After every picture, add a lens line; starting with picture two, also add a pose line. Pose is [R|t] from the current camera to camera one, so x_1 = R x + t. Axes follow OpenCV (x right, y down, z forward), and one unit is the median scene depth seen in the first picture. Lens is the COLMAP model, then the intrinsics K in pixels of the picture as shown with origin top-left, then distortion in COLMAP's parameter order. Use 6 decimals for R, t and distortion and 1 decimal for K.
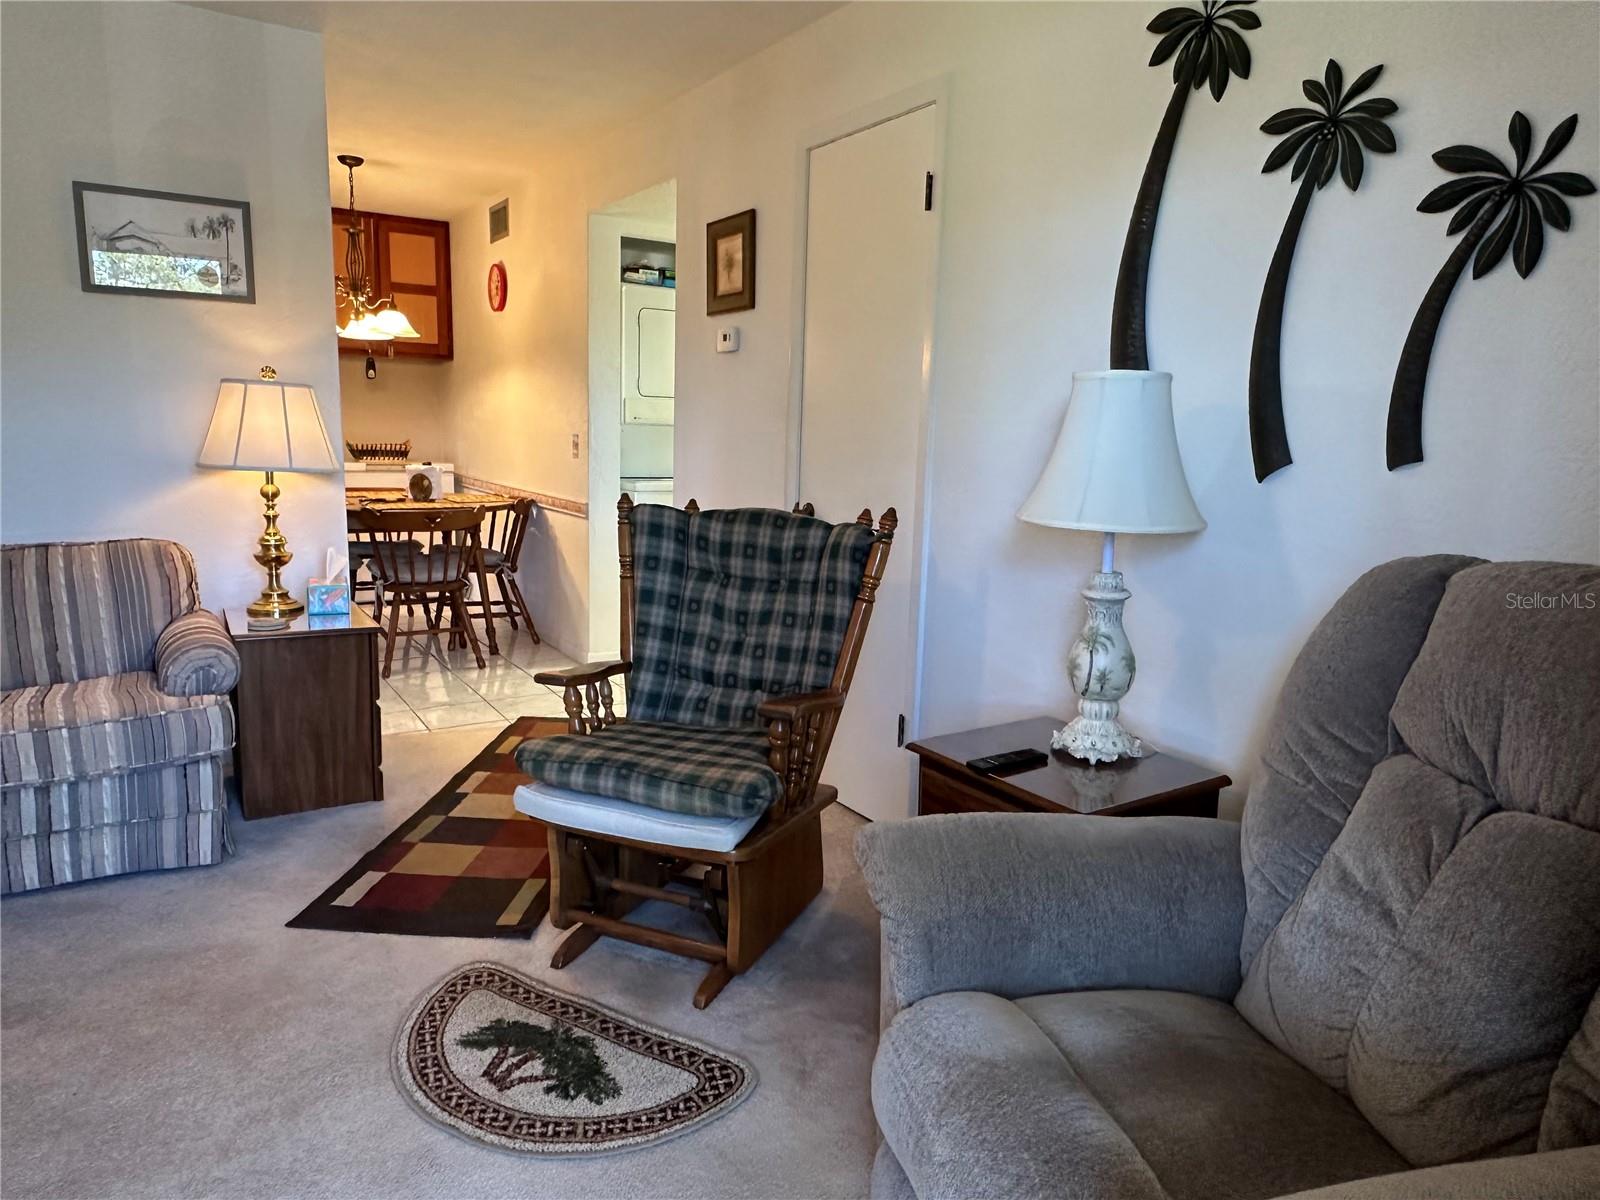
lens RADIAL K [[1022.3, 0, 799.1], [0, 1022.3, 605.2], [0, 0, 1]] dist [-0.007797, -0.001919]
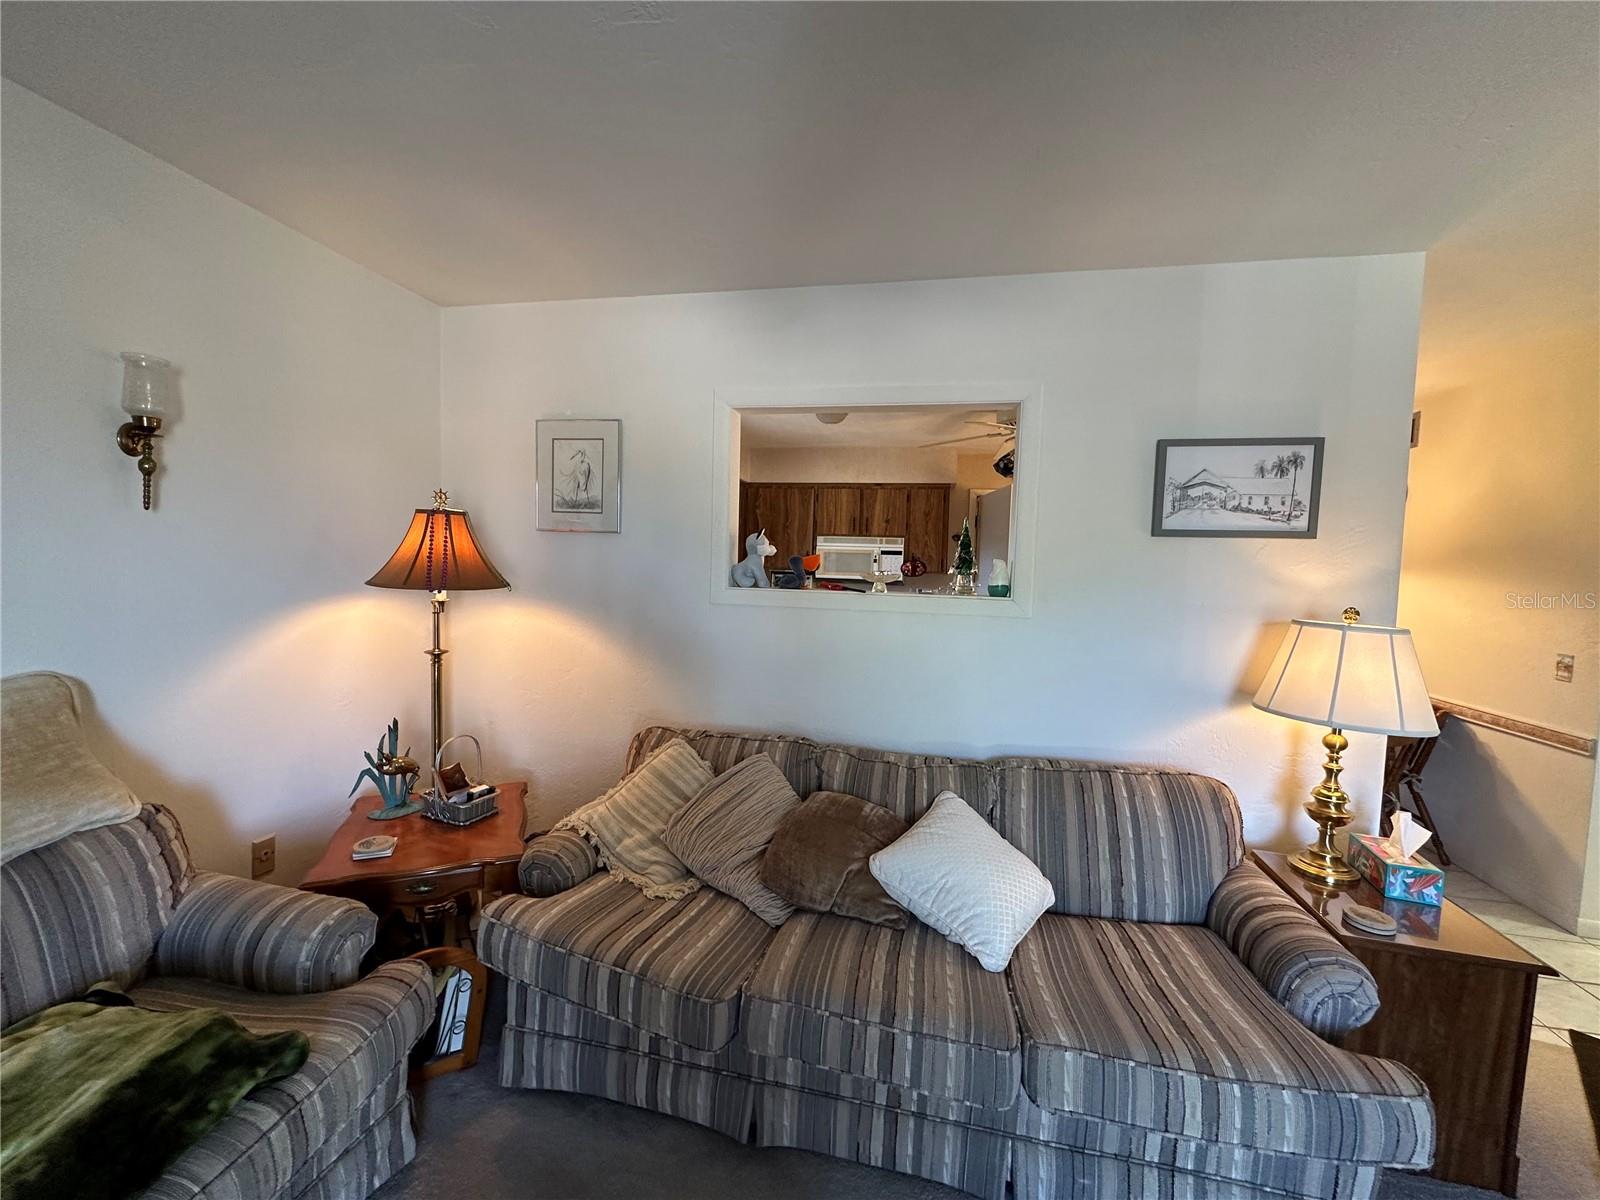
lens RADIAL K [[640.7, 0, 798.1], [0, 640.7, 597.3], [0, 0, 1]] dist [-0.000724, -0.000069]
pose [[0.697501, 0.026897, -0.716079, -0.460118], [-0.134645, 0.986416, -0.094100, -0.123978], [0.703821, 0.162052, 0.691647, 0.257337]]
